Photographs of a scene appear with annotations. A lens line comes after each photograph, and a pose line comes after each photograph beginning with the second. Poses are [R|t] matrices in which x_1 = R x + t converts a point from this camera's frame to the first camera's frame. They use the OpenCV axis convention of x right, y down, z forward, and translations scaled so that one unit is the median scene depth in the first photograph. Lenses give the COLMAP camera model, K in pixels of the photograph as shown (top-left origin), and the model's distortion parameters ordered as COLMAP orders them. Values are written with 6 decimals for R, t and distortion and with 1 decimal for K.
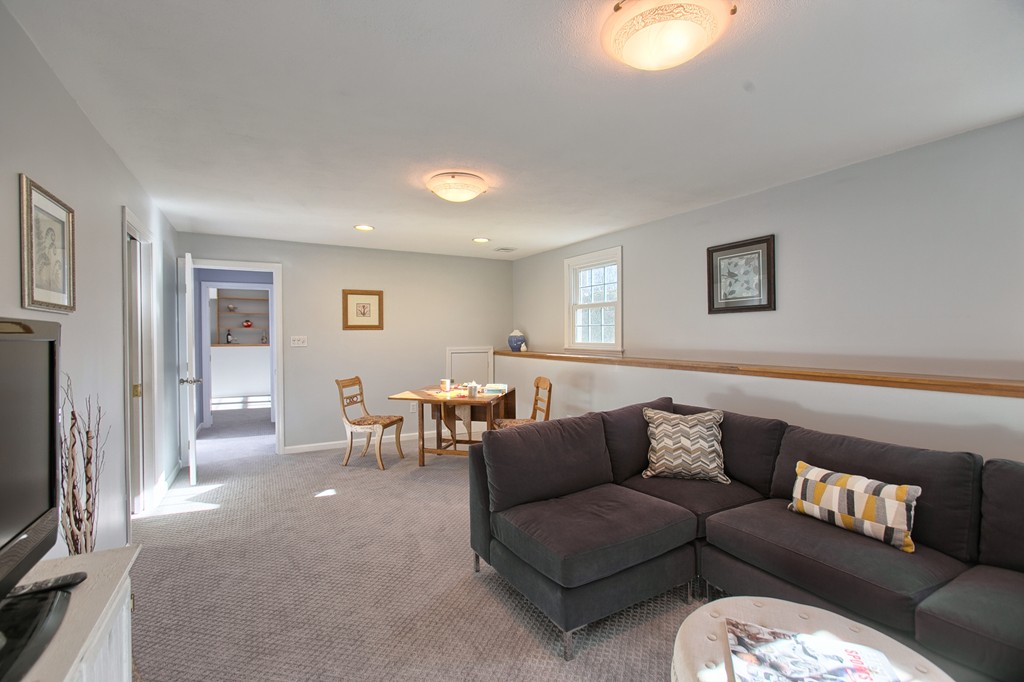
lens RADIAL K [[454.5, 0, 509.0], [0, 454.5, 341.7], [0, 0, 1]] dist [-0.024476, 0.016090]
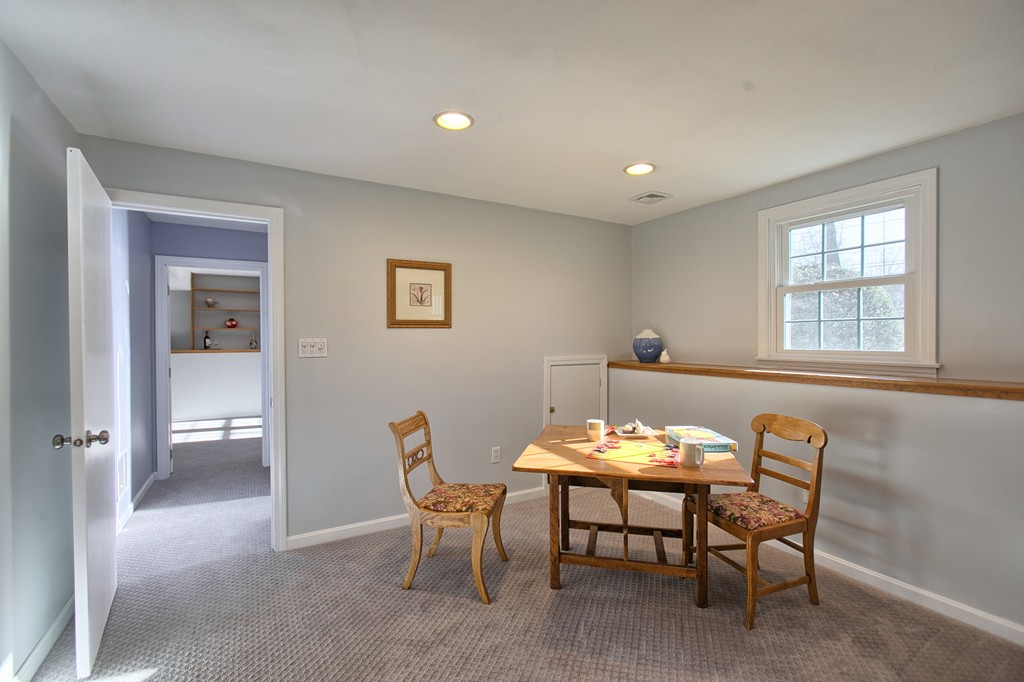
lens RADIAL K [[454.5, 0, 509.0], [0, 454.5, 341.7], [0, 0, 1]] dist [-0.024476, 0.016090]
pose [[0.999879, -0.000242, 0.015576, -0.218717], [0.000369, 0.999967, -0.008128, -0.003630], [-0.015574, 0.008132, 0.999846, 0.412417]]
